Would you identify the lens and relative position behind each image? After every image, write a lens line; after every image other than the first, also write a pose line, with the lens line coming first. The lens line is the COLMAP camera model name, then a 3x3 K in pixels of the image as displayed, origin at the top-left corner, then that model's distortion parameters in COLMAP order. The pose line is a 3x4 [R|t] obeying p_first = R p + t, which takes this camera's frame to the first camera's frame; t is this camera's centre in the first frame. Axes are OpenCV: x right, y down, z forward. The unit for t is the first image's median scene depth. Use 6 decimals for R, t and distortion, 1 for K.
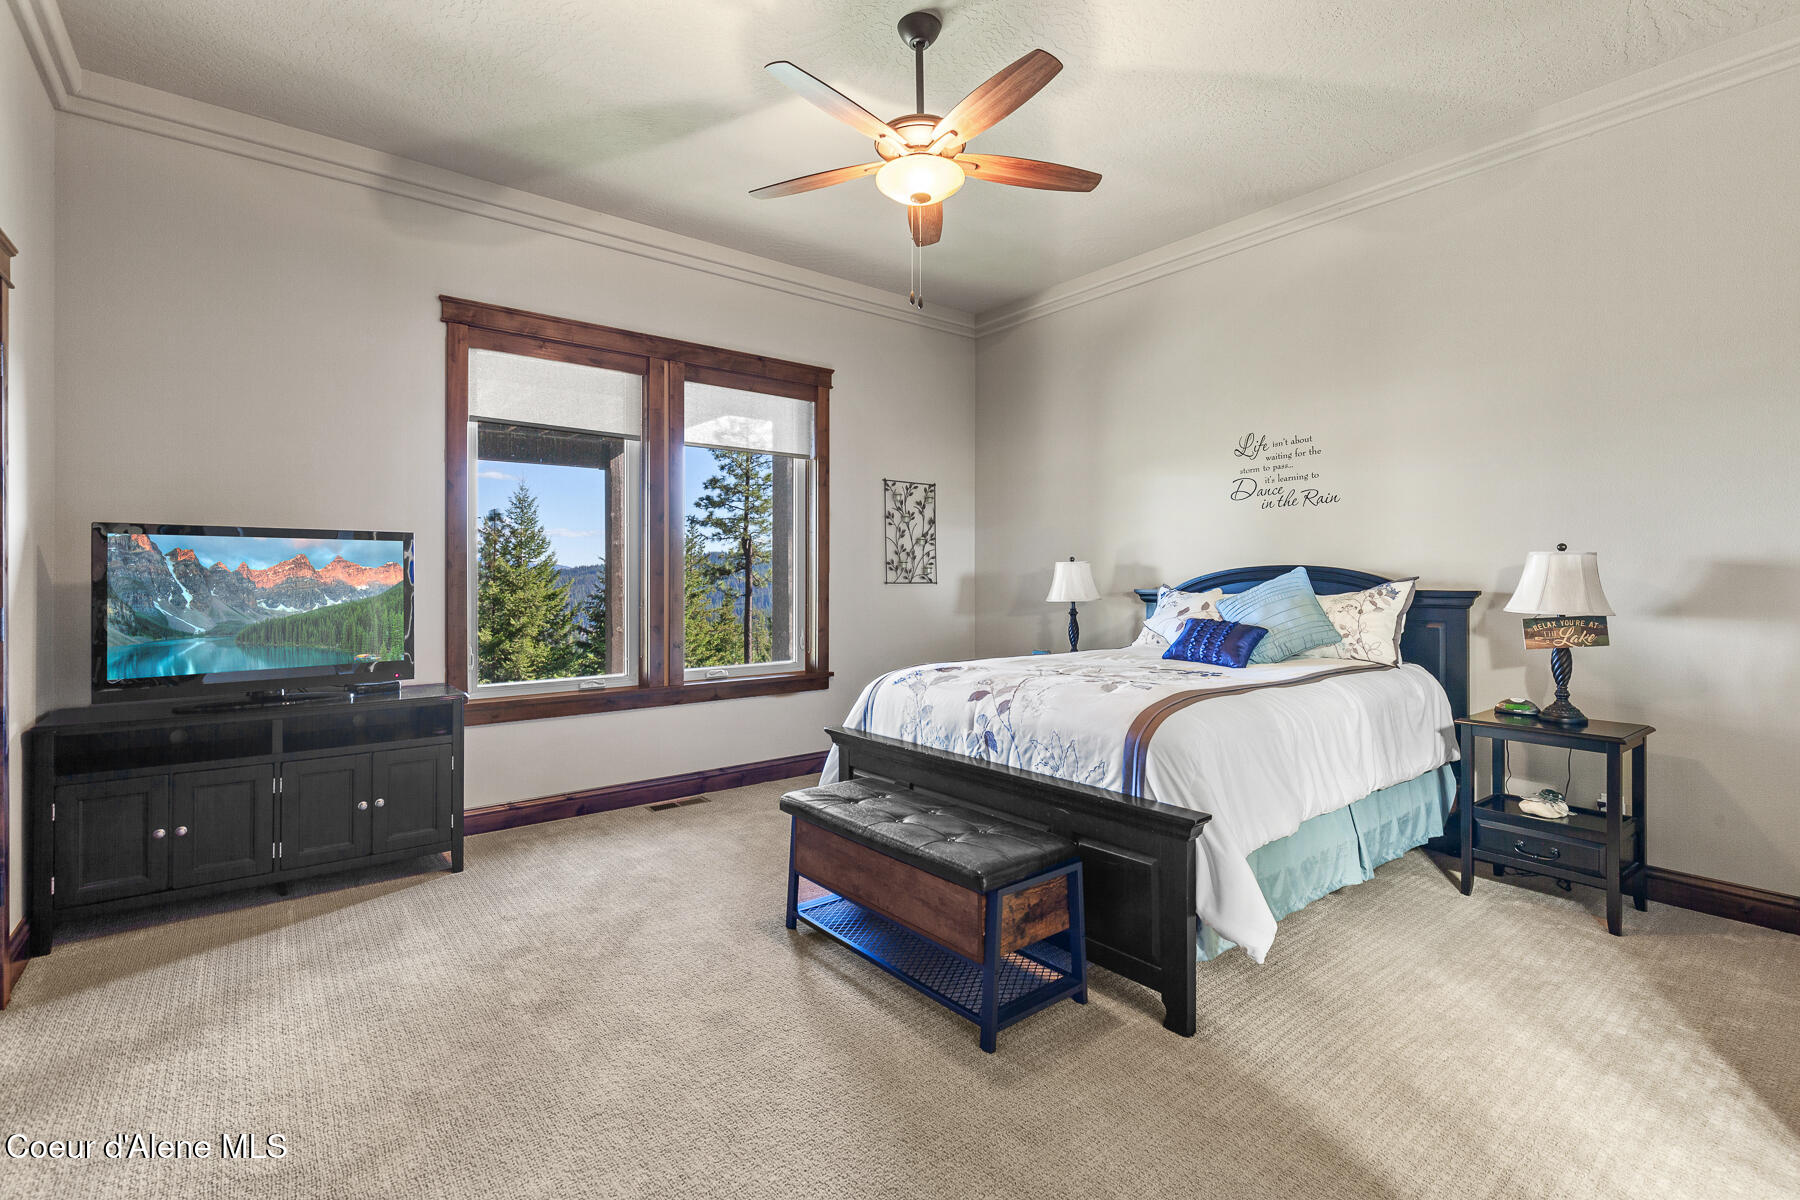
lens RADIAL K [[815.8, 0, 894.6], [0, 815.8, 590.8], [0, 0, 1]] dist [0.006136, -0.001947]
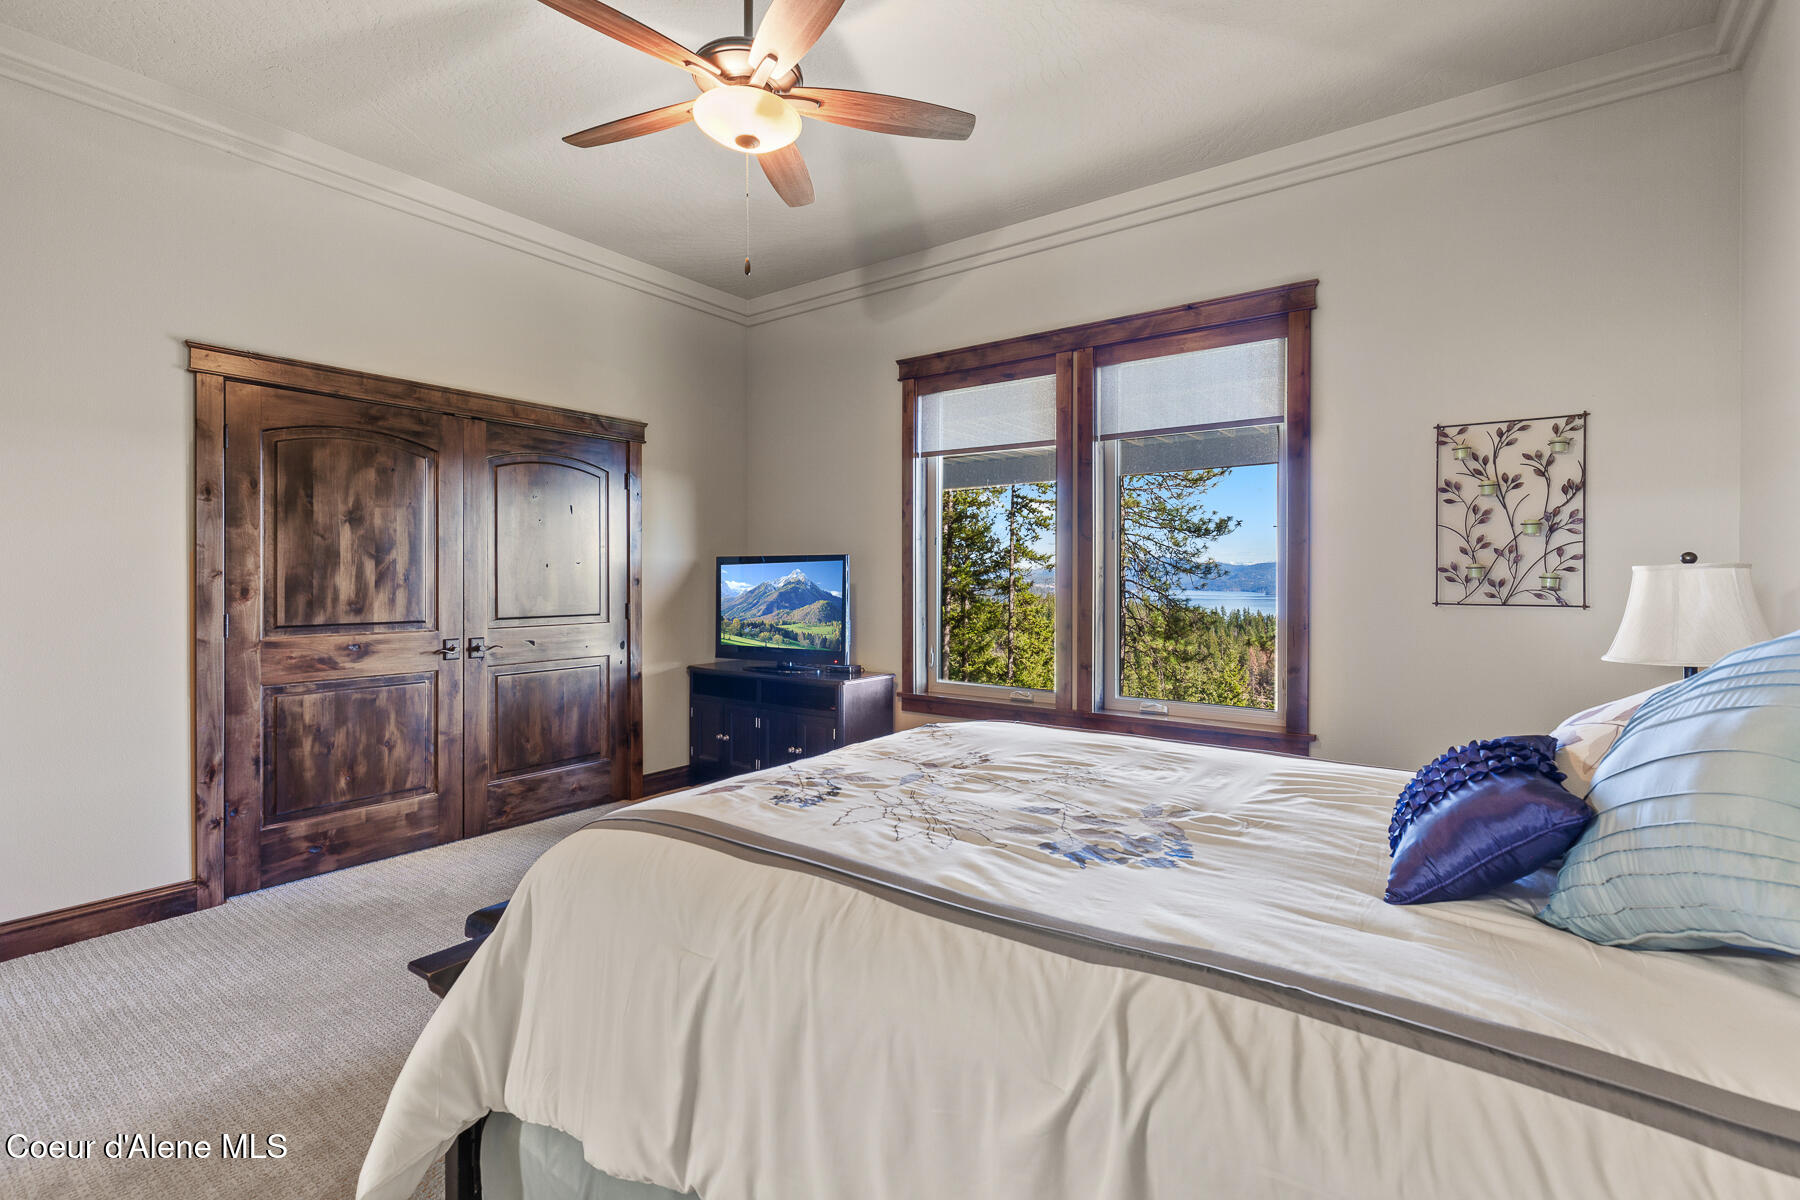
lens RADIAL K [[815.8, 0, 896.8], [0, 815.8, 585.7], [0, 0, 1]] dist [0.006136, -0.001947]
pose [[0.272588, 0.009600, -0.962083, 0.443963], [-0.017665, 0.999832, 0.004972, -0.018317], [0.961969, 0.015640, 0.272712, 0.464905]]
